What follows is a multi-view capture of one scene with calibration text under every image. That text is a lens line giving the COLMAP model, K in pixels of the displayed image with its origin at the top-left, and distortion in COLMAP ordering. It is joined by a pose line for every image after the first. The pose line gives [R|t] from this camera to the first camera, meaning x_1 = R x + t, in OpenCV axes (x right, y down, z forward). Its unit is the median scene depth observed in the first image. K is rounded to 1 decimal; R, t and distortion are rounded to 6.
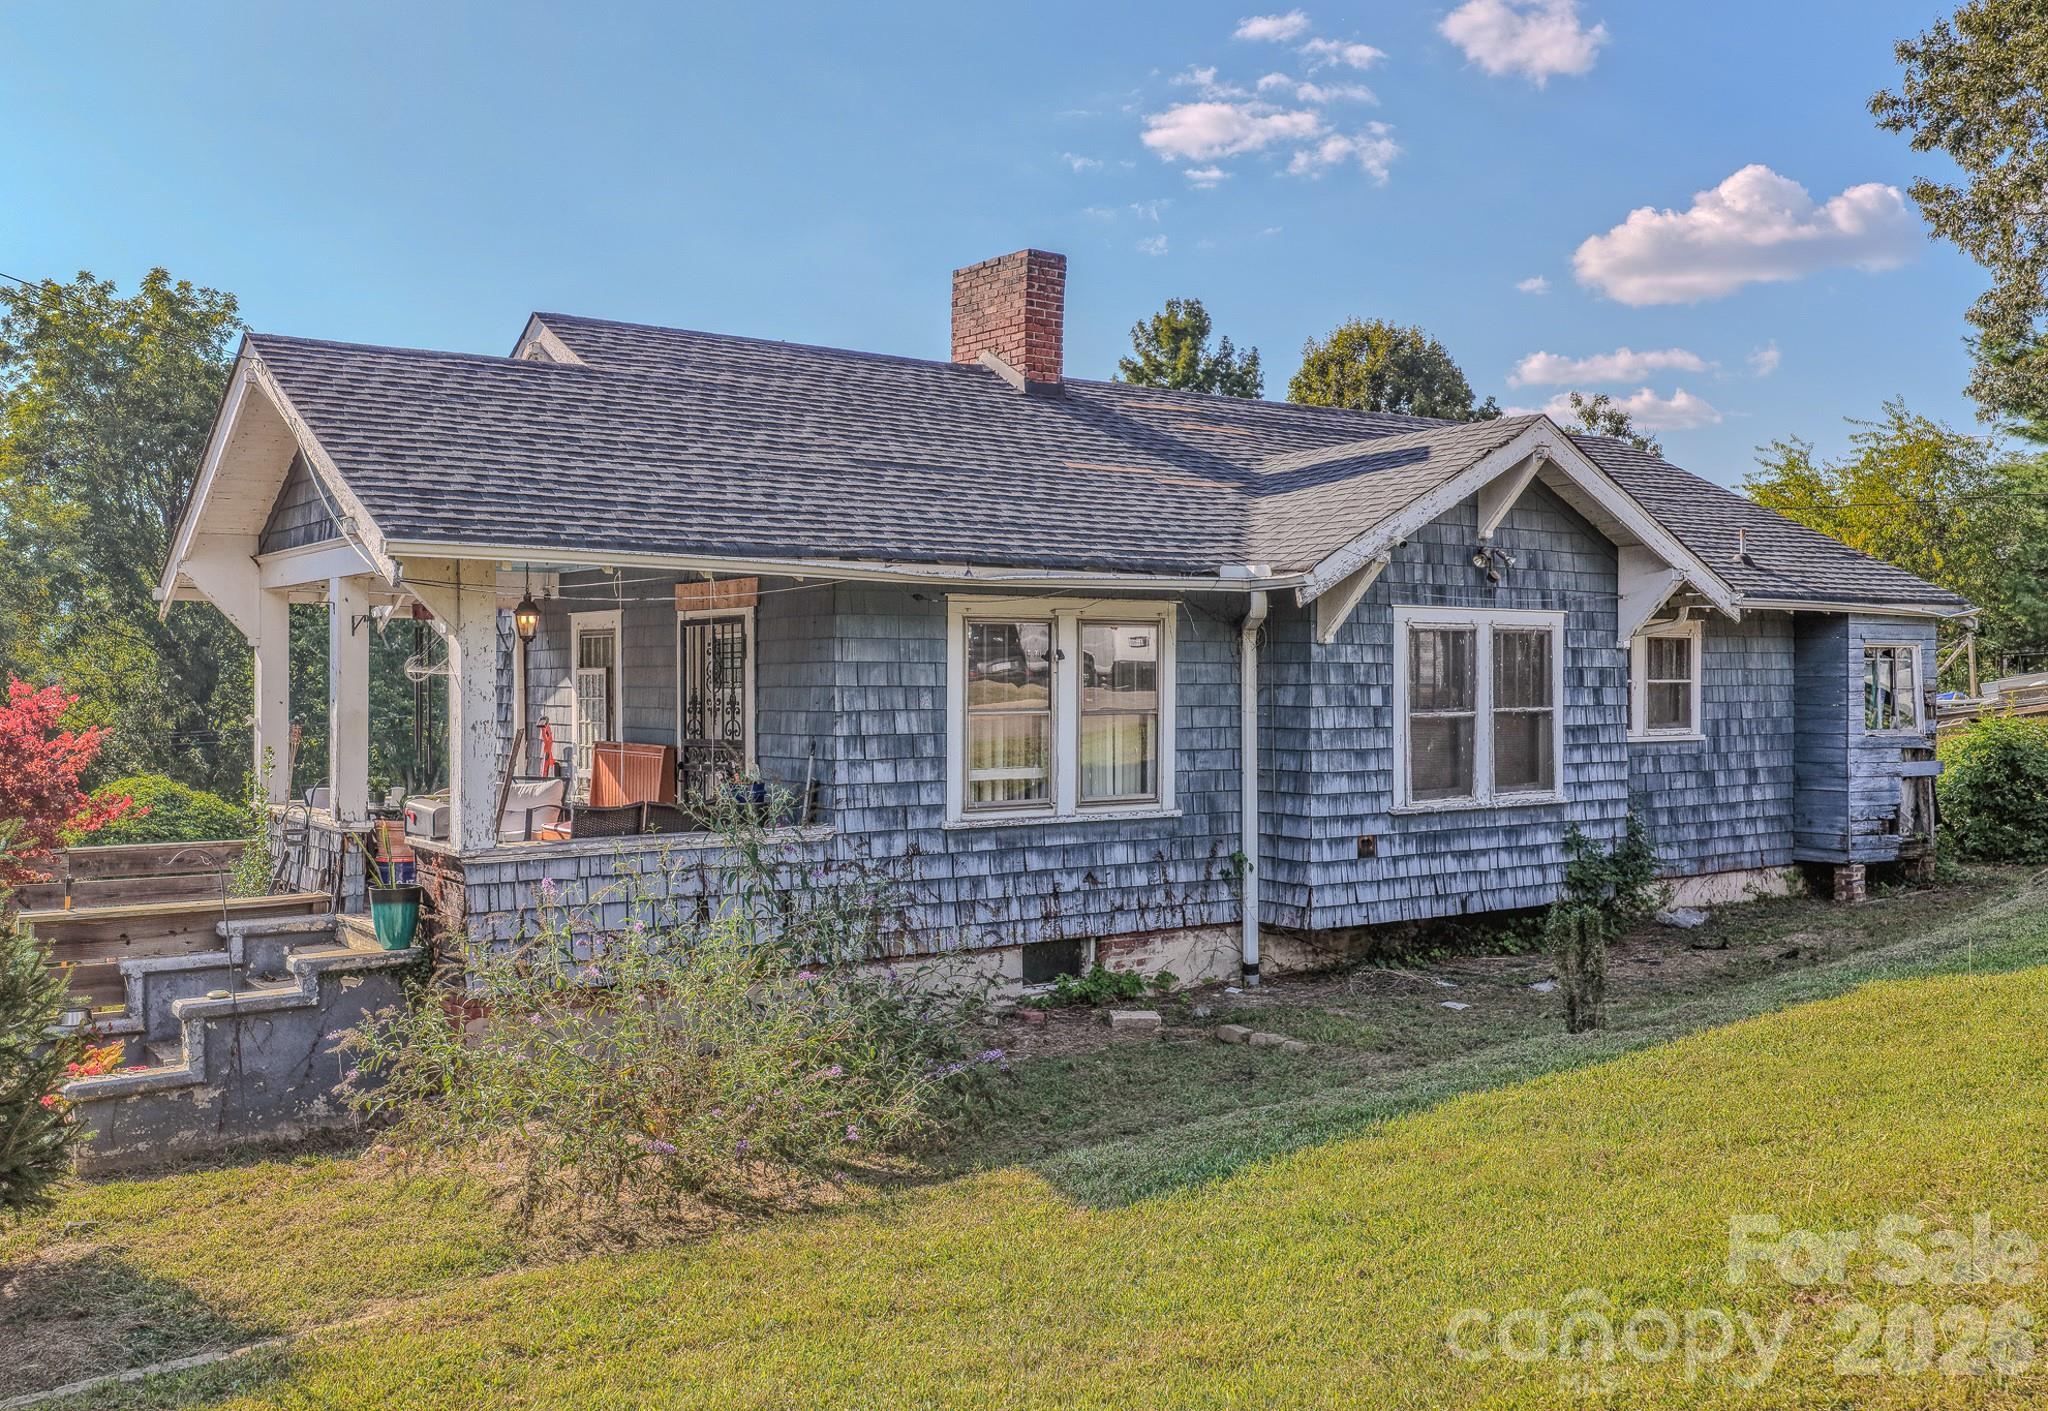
lens RADIAL K [[1772.9, 0, 1081.4], [0, 1772.9, 710.0], [0, 0, 1]] dist [-0.008092, 0.026677]
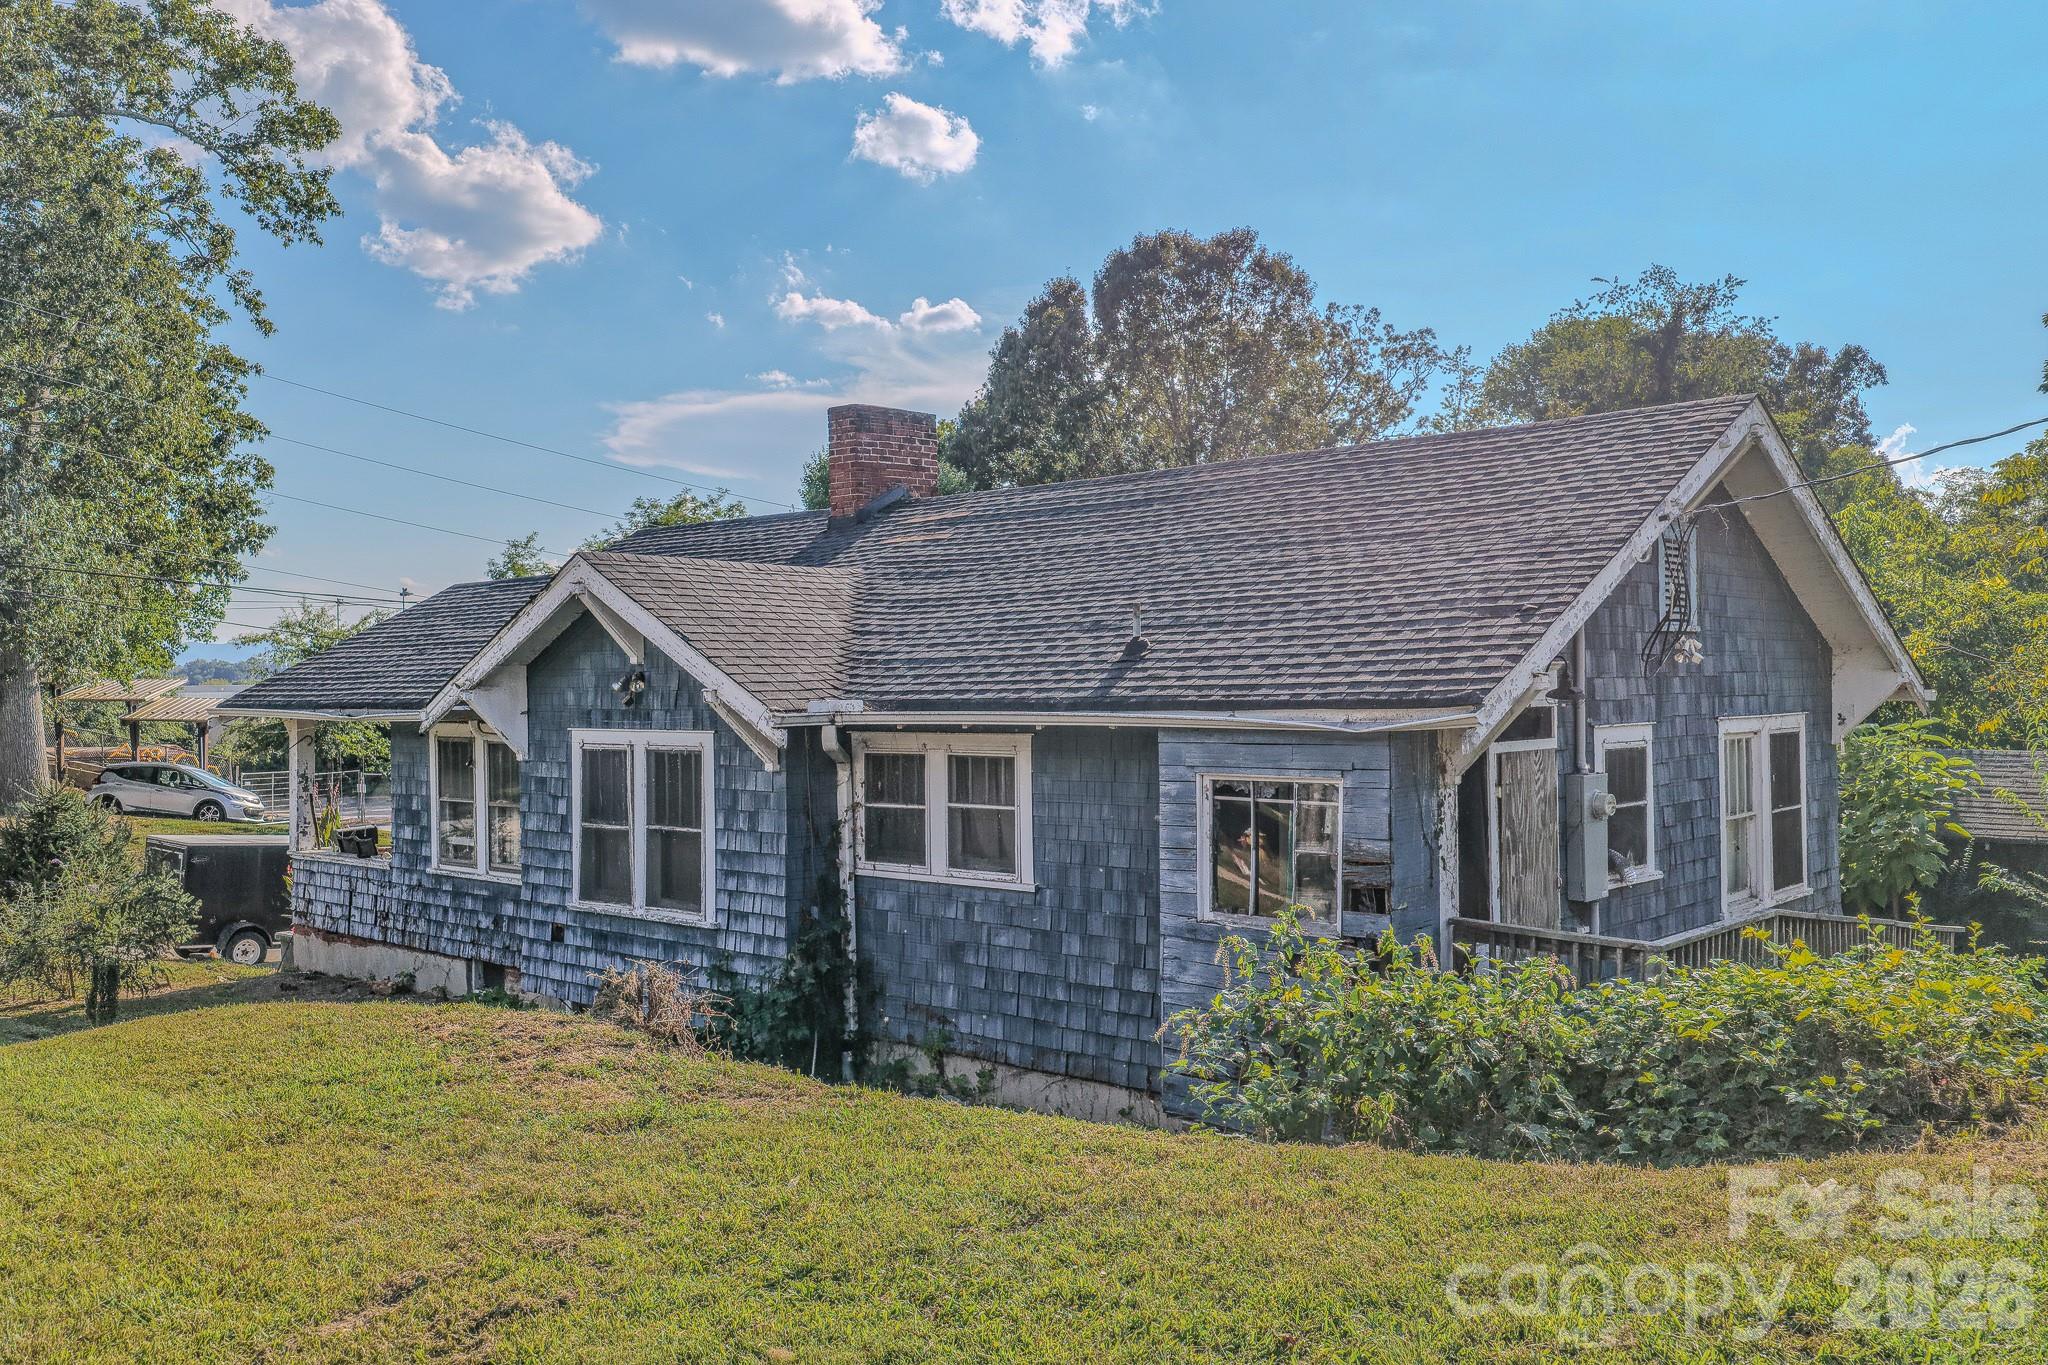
lens RADIAL K [[1706.5, 0, 1021.8], [0, 1706.5, 673.4], [0, 0, 1]] dist [-0.016326, 0.036800]
pose [[0.226938, -0.001299, -0.973908, 1.258249], [-0.000739, 0.999999, -0.001506, -0.088908], [0.973909, 0.001062, 0.226937, 0.980475]]
